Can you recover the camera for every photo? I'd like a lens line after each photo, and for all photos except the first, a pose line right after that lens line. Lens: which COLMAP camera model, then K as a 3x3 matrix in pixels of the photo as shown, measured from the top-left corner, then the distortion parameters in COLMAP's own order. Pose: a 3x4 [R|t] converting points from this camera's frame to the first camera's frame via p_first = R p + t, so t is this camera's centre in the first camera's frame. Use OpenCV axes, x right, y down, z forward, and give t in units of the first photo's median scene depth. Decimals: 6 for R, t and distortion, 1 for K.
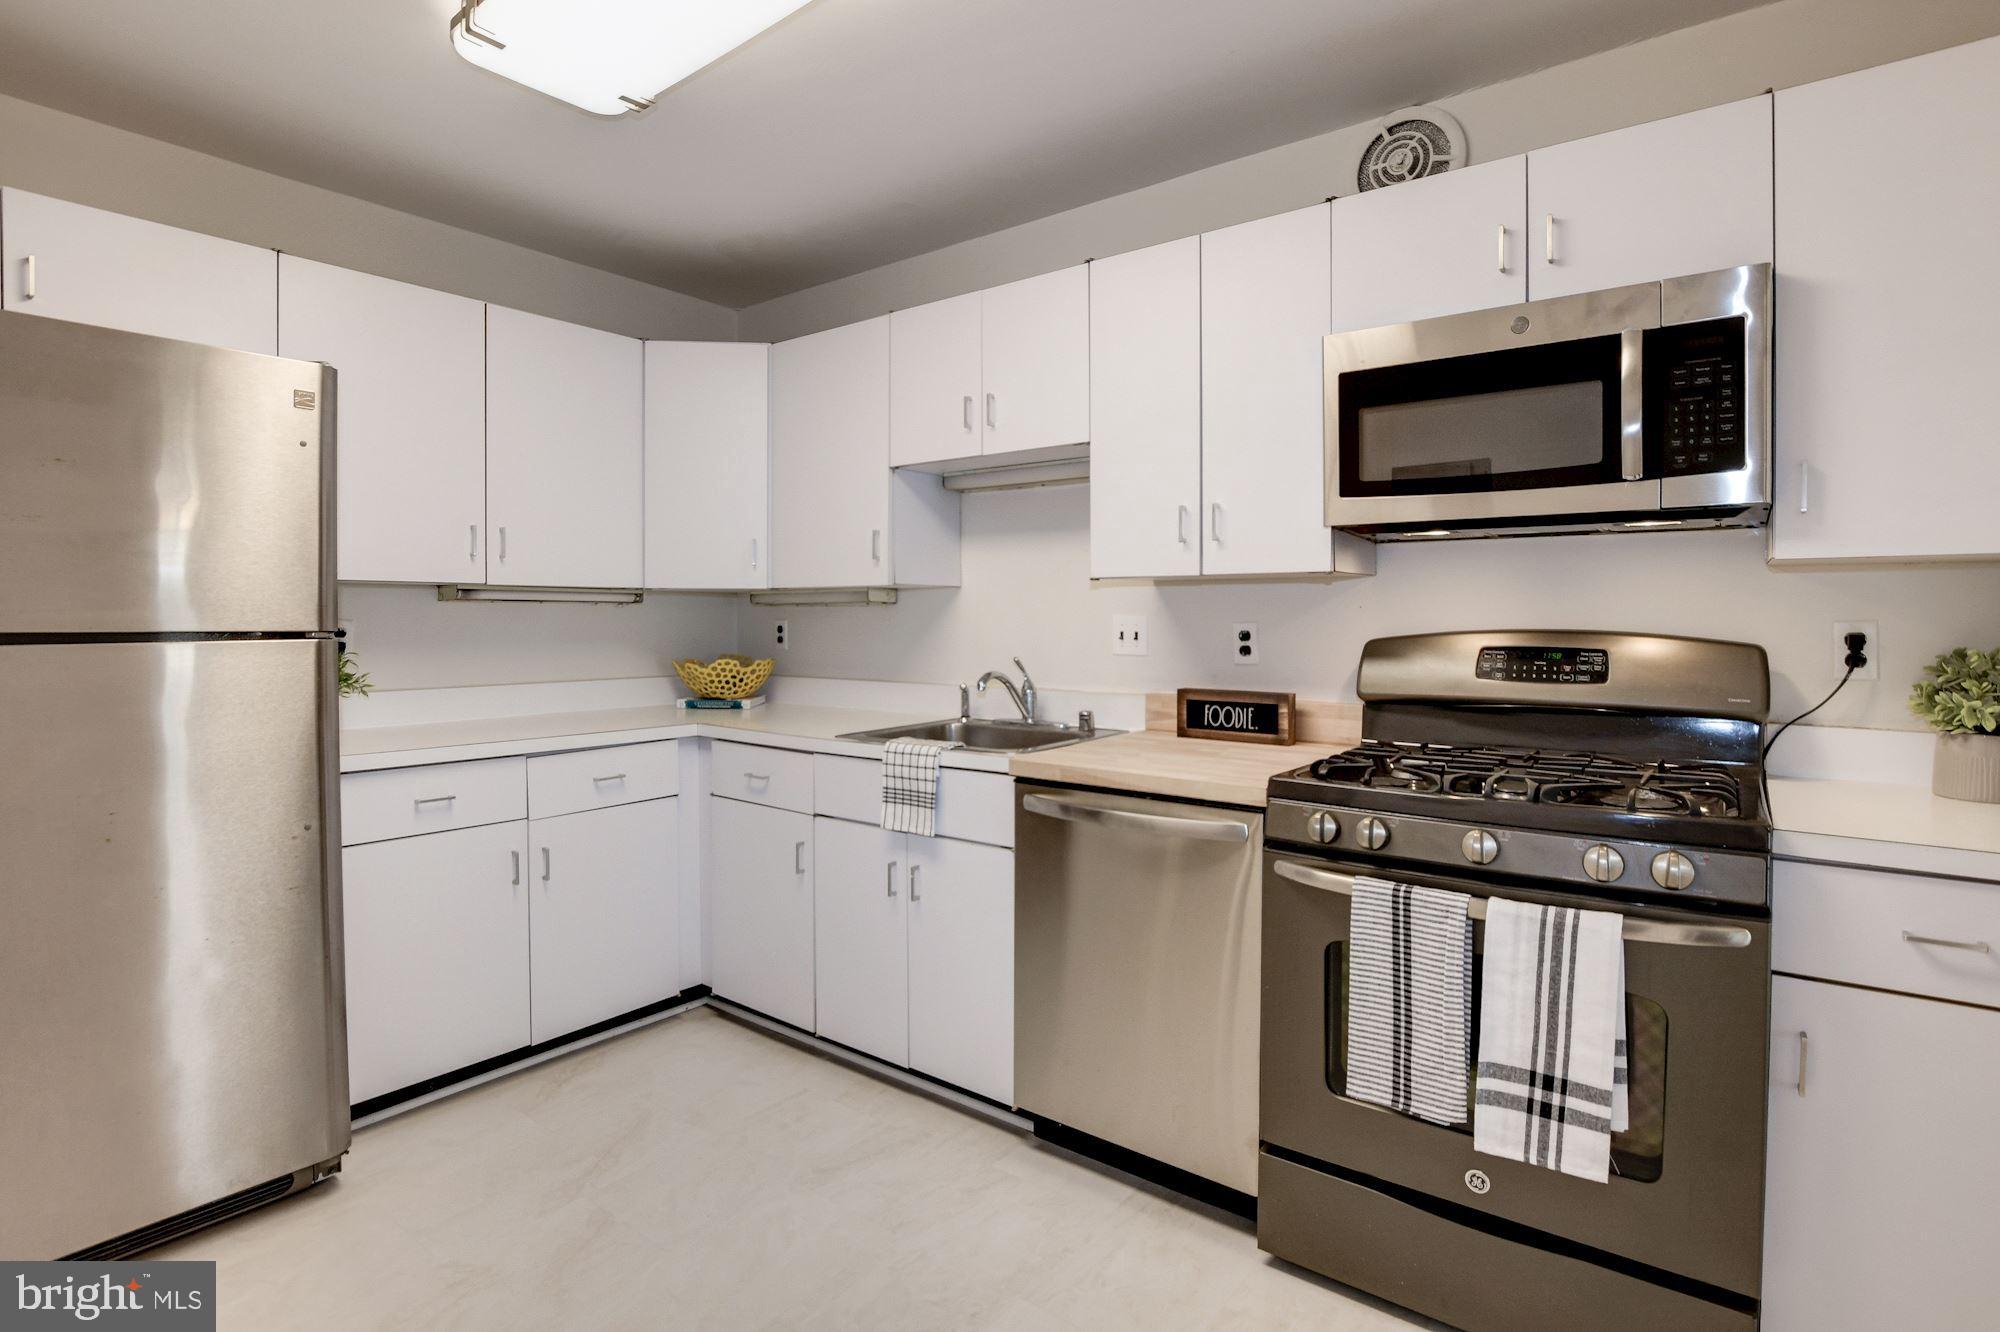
lens RADIAL K [[993.1, 0, 1012.2], [0, 993.1, 644.4], [0, 0, 1]] dist [-0.019401, 0.002133]
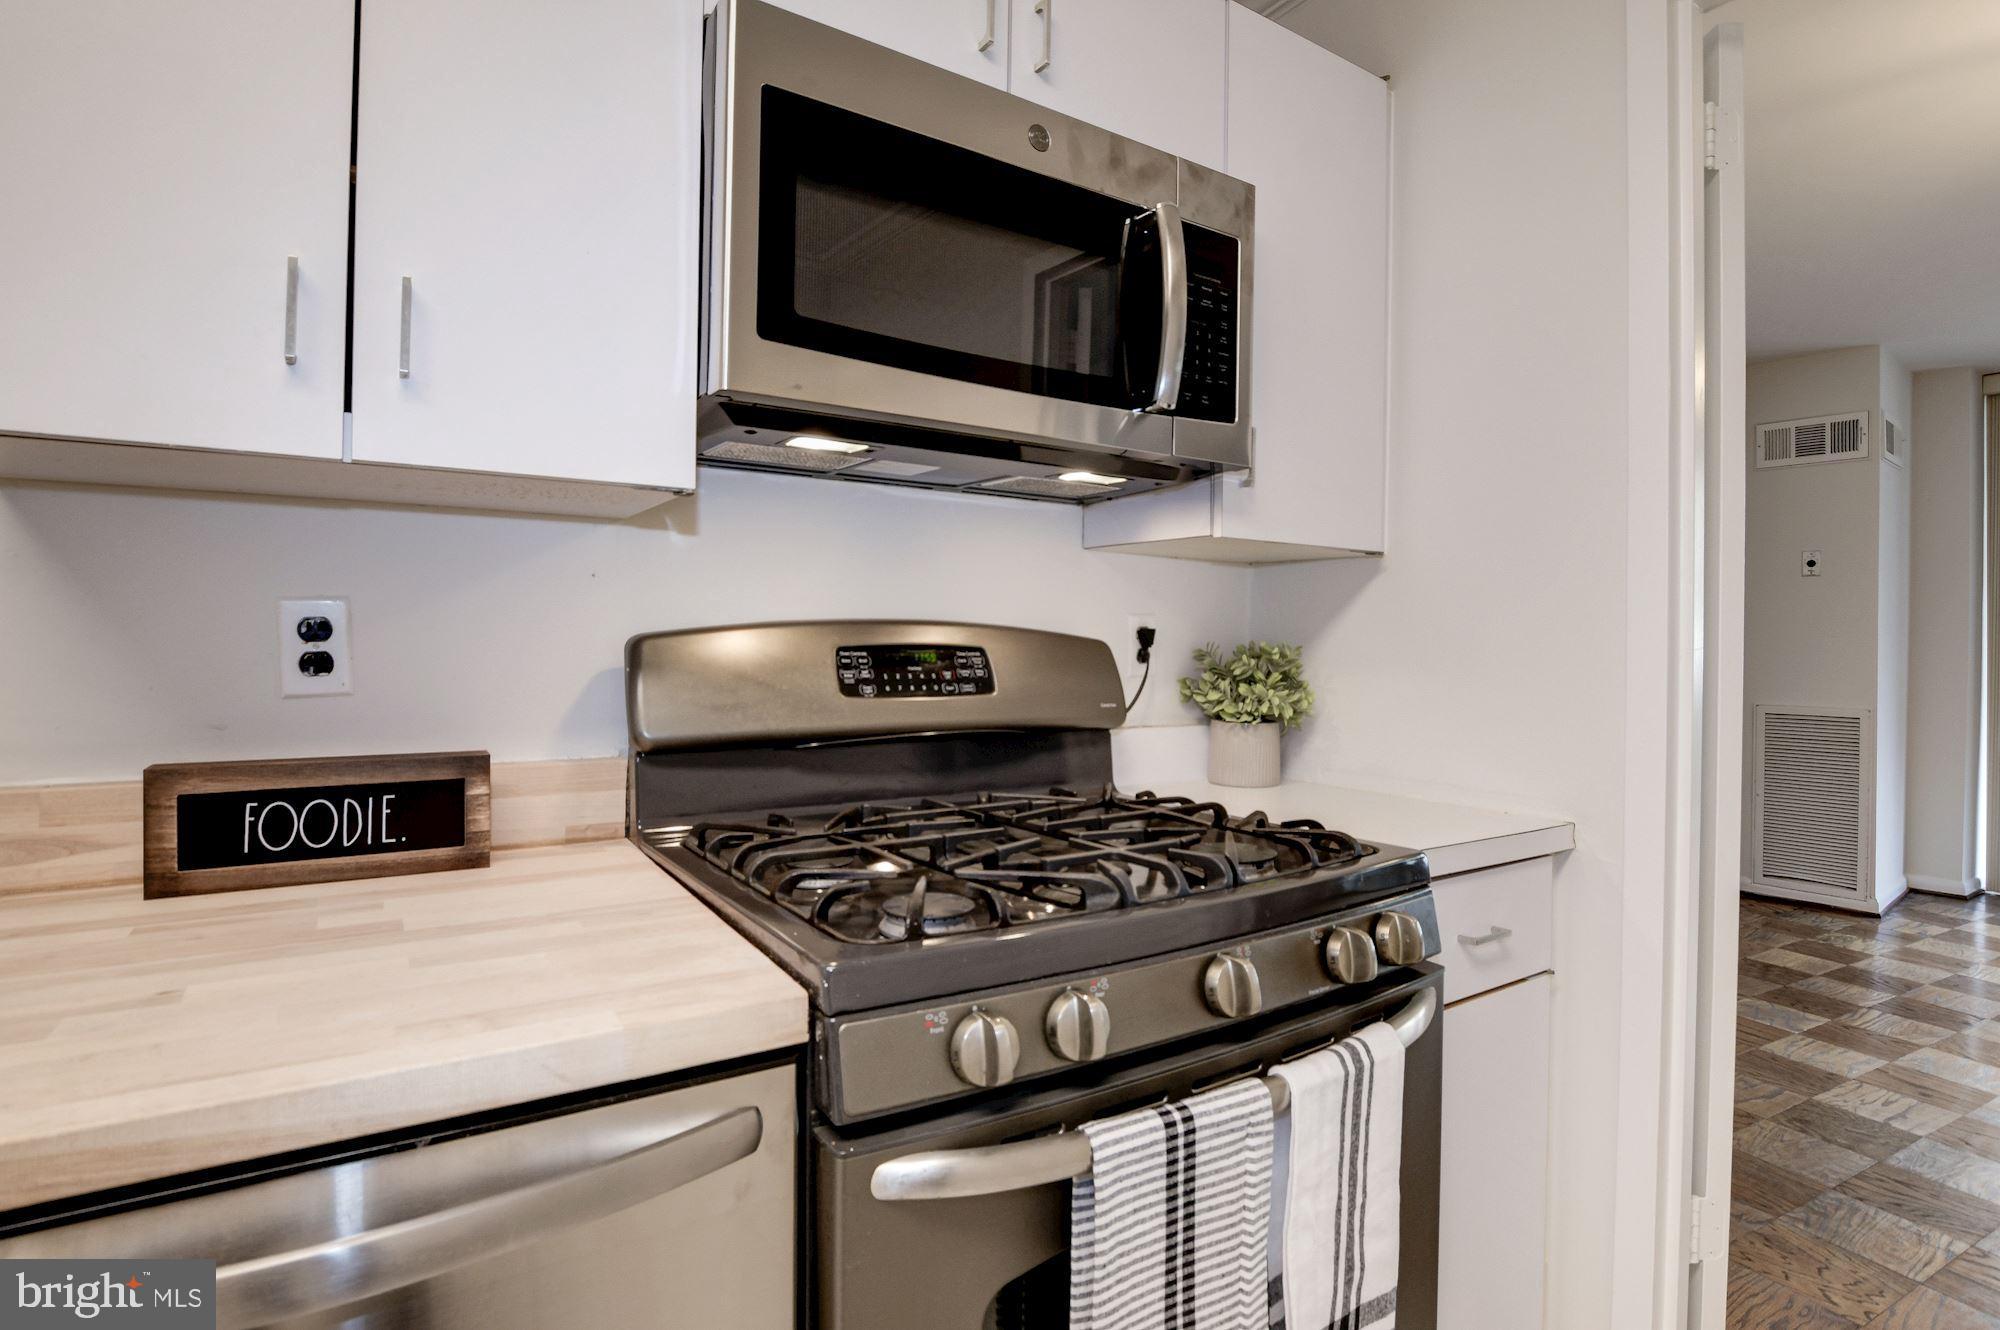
lens RADIAL K [[993.1, 0, 1017.5], [0, 993.1, 644.2], [0, 0, 1]] dist [-0.019401, 0.002133]
pose [[0.340132, -0.003140, 0.940372, -0.073196], [0.016757, 0.999856, -0.002722, 0.004639], [-0.940228, 0.016684, 0.340136, 0.629668]]
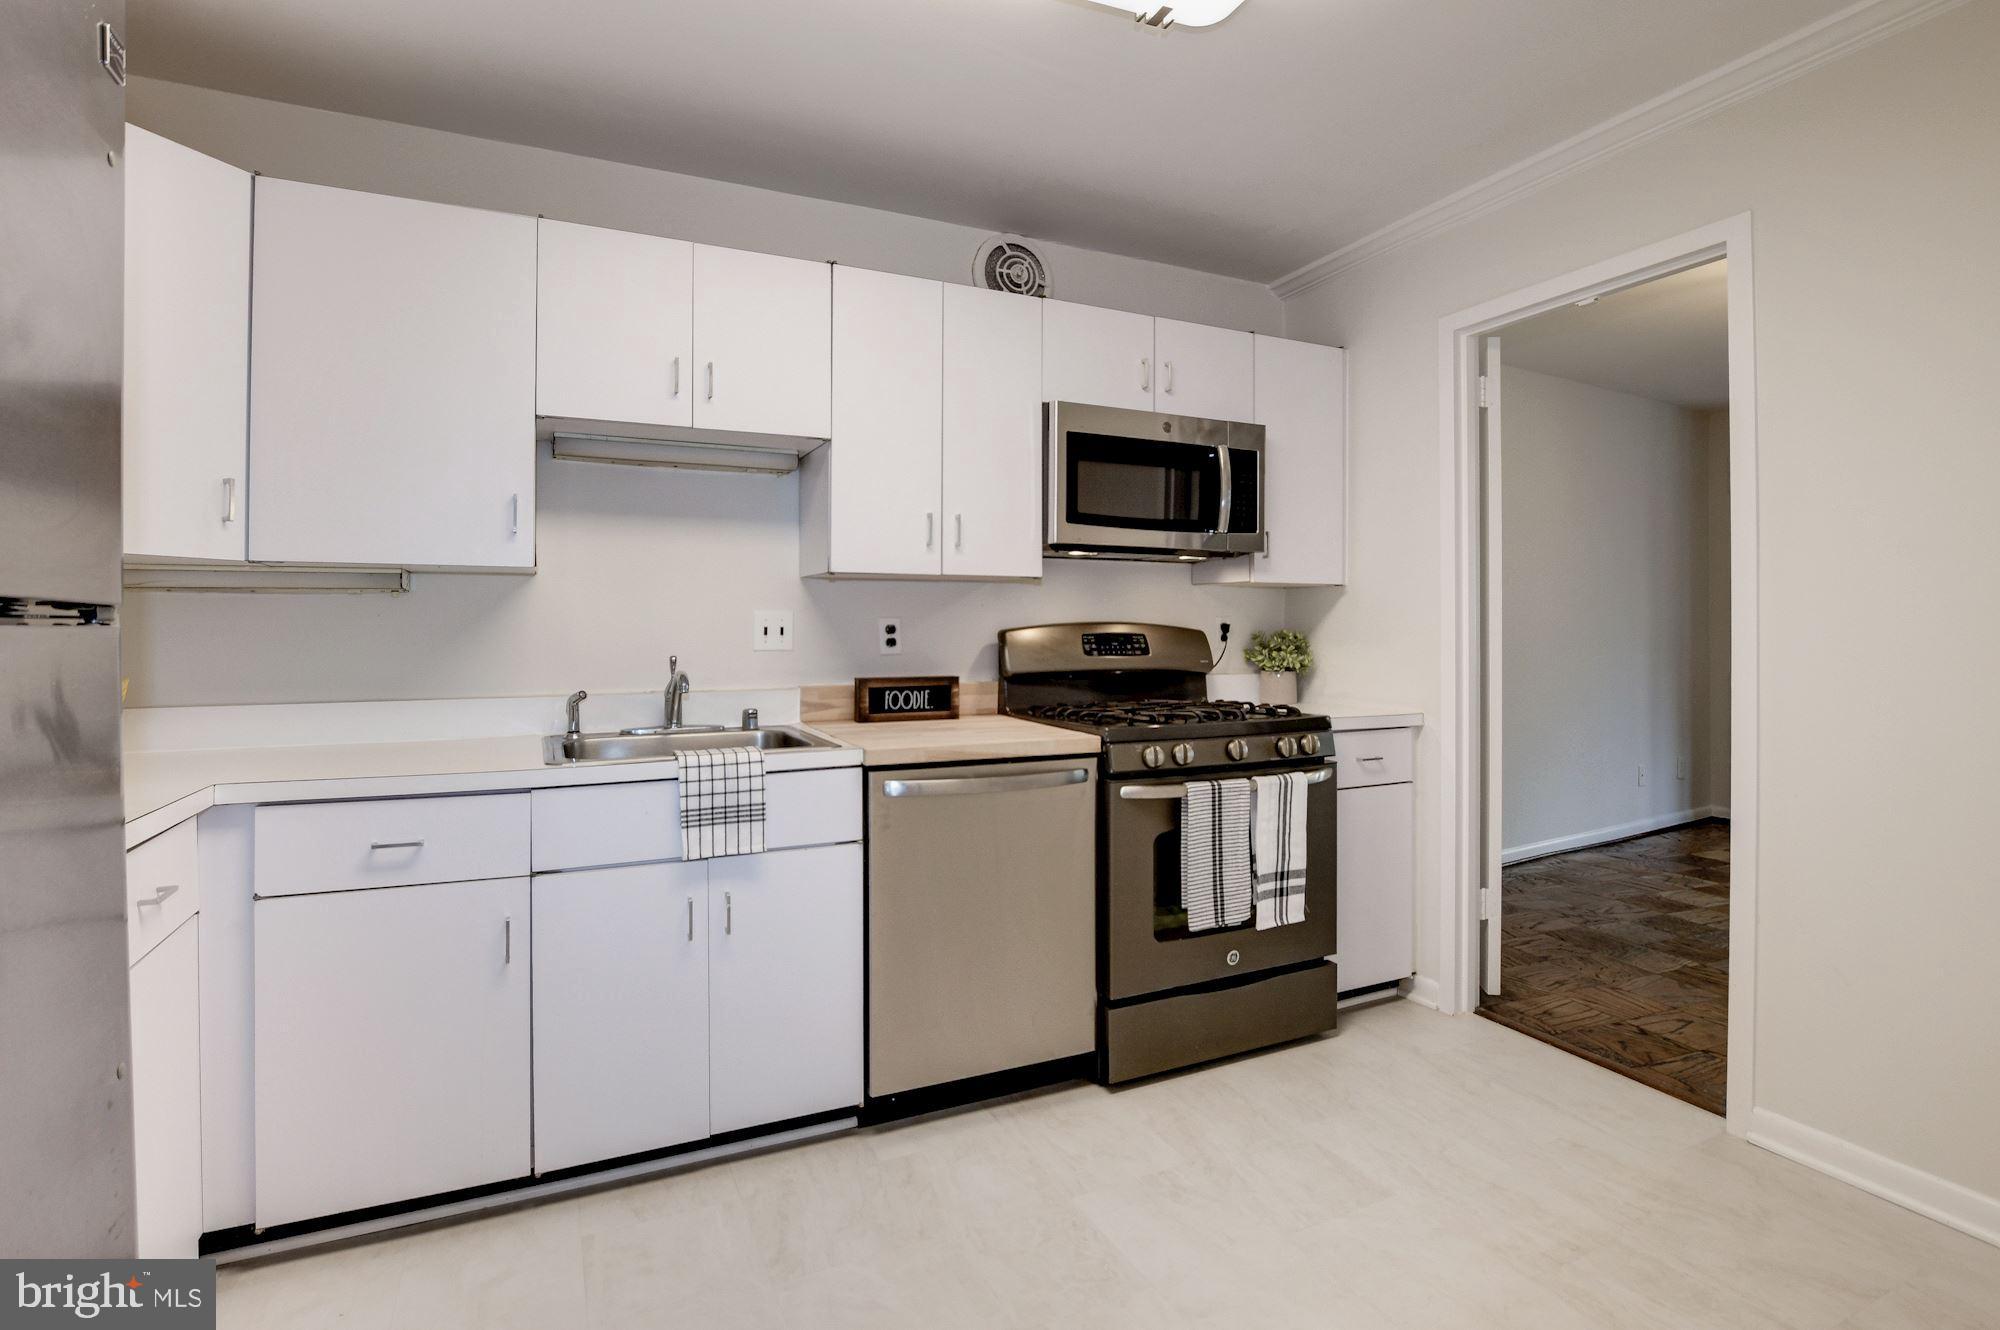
lens RADIAL K [[993.1, 0, 1044.3], [0, 993.1, 632.4], [0, 0, 1]] dist [-0.019401, 0.002133]
pose [[0.441037, -0.004366, 0.897479, -0.788901], [0.026981, 0.999601, -0.008396, 0.010190], [-0.897083, 0.027918, 0.440978, 0.380661]]
